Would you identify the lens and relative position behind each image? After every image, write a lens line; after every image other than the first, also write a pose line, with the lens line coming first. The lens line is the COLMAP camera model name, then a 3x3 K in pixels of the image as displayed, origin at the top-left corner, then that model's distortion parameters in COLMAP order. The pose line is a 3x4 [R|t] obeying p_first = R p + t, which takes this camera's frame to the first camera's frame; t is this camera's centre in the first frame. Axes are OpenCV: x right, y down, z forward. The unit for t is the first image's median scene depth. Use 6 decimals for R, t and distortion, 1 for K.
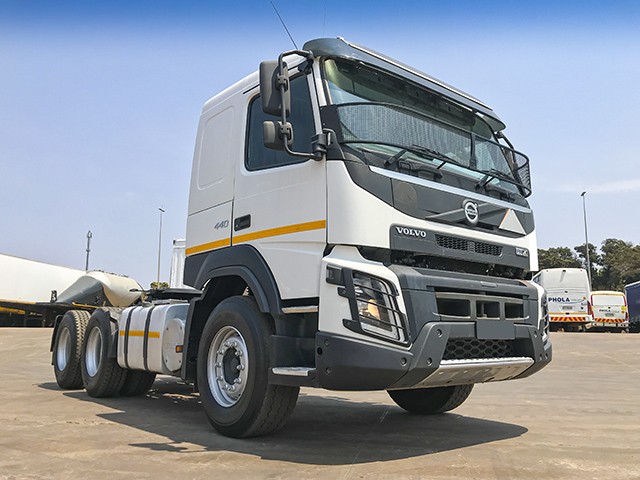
lens RADIAL K [[545.3, 0, 320.0], [0, 545.3, 240.0], [0, 0, 1]] dist [0.007634, -0.001121]
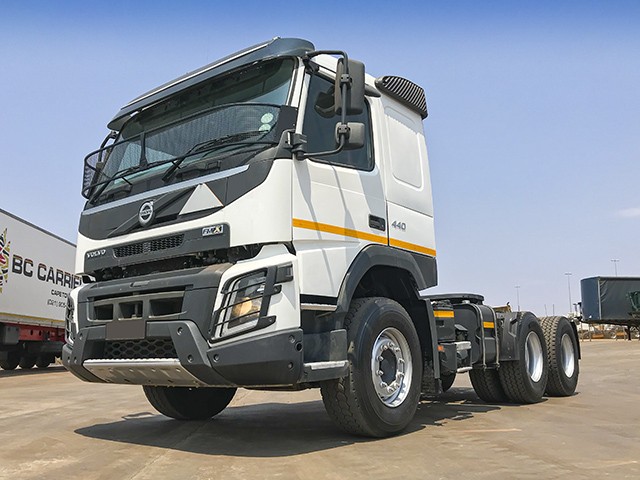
lens RADIAL K [[586.2, 0, 320.0], [0, 586.2, 240.0], [0, 0, 1]] dist [0.061363, 0.001949]
pose [[0.222051, -0.180753, -0.958135, 1.353371], [0.189860, 0.971873, -0.139344, 0.205489], [0.956372, -0.150969, 0.250123, 1.013896]]
